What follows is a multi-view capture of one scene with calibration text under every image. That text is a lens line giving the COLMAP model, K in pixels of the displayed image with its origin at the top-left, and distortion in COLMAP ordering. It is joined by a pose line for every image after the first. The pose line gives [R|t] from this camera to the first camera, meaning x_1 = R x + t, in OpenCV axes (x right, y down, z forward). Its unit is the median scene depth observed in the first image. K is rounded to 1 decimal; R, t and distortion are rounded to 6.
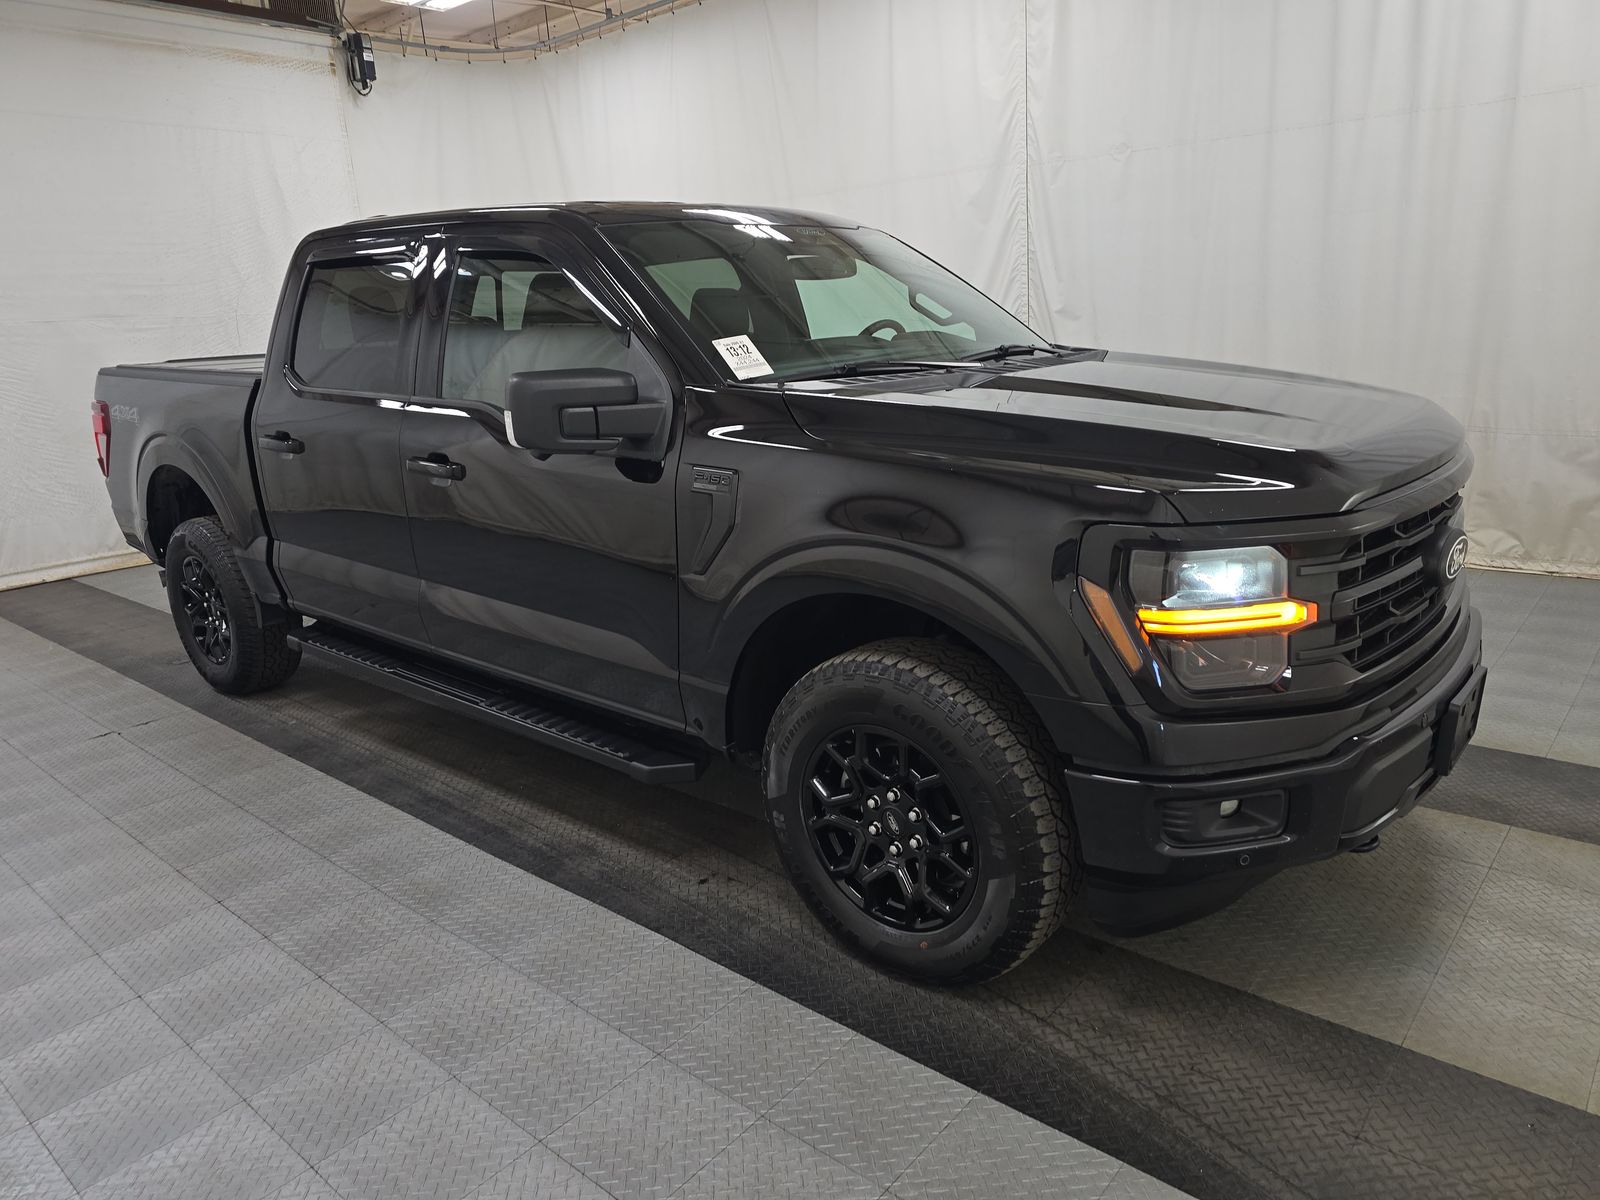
lens RADIAL K [[1075.6, 0, 797.8], [0, 1075.6, 604.5], [0, 0, 1]] dist [0.003833, -0.000510]
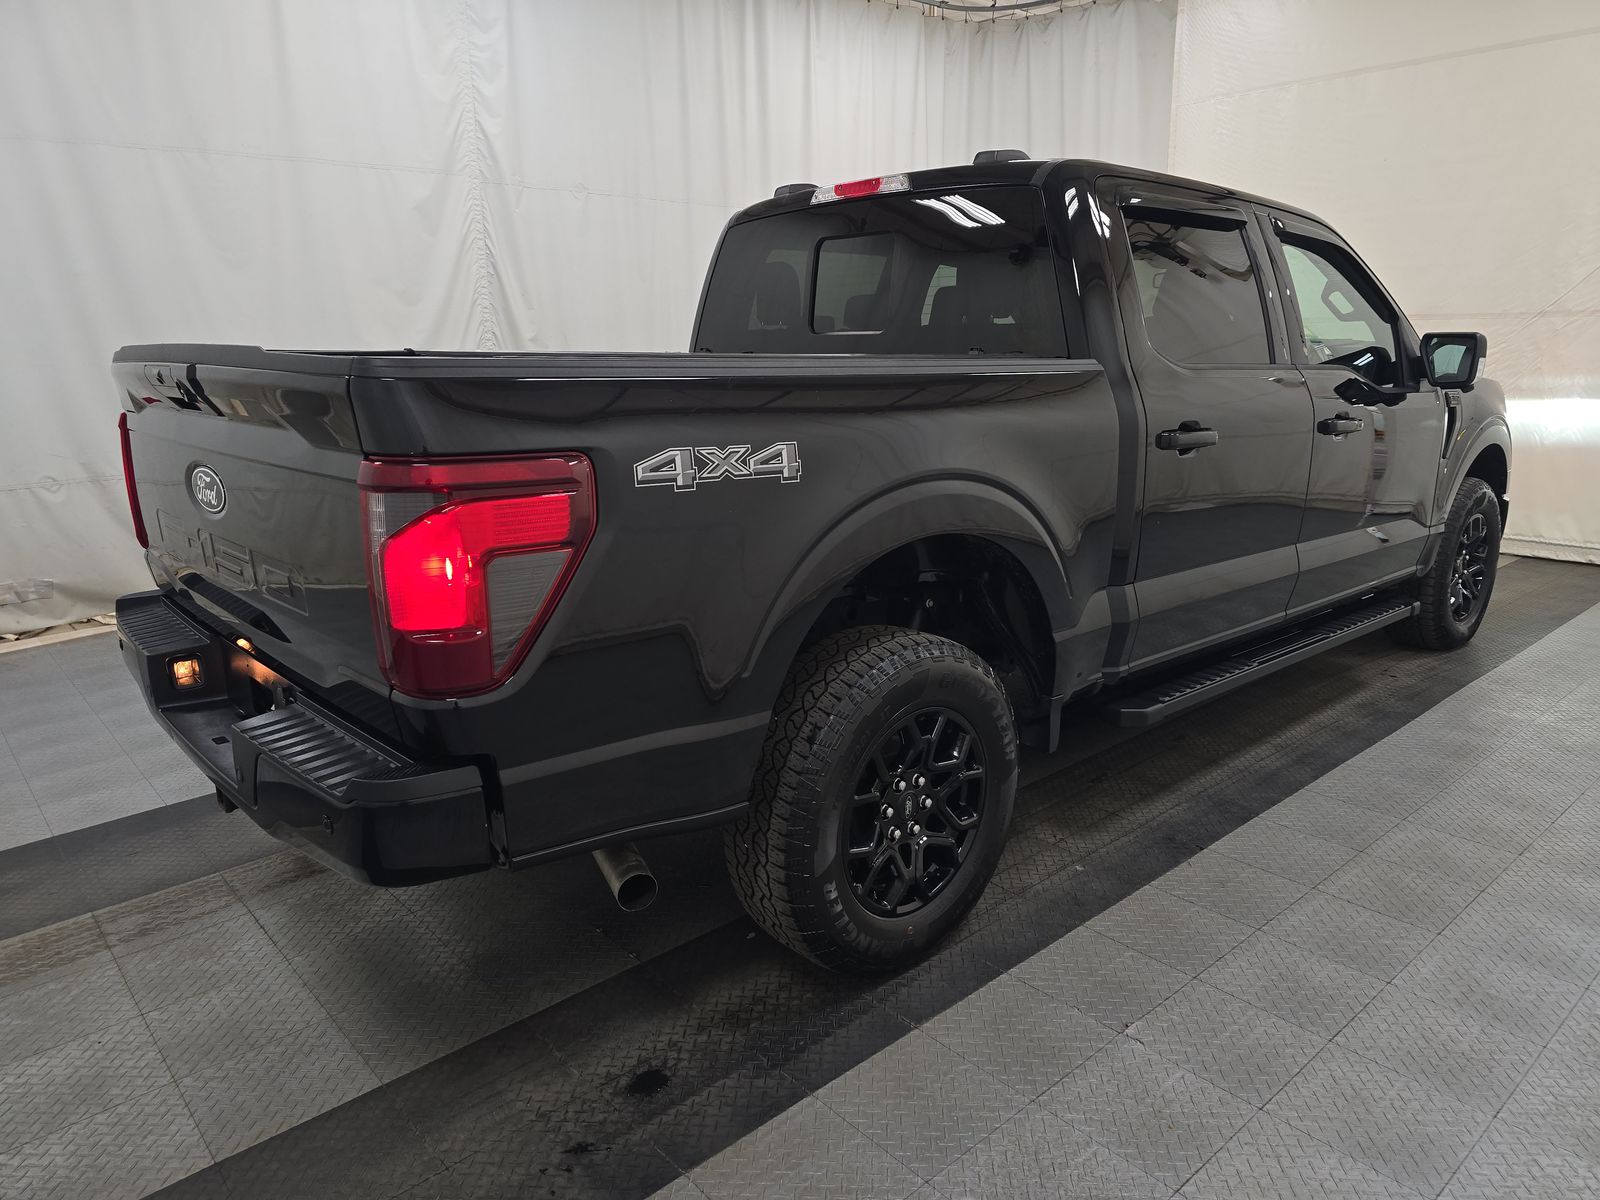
lens RADIAL K [[1075.6, 0, 799.4], [0, 1075.6, 607.7], [0, 0, 1]] dist [0.003833, -0.000510]
pose [[0.132067, -0.187814, 0.973285, -1.191318], [0.260577, 0.953930, 0.148720, -0.202269], [-0.956378, 0.233974, 0.174922, 1.083458]]
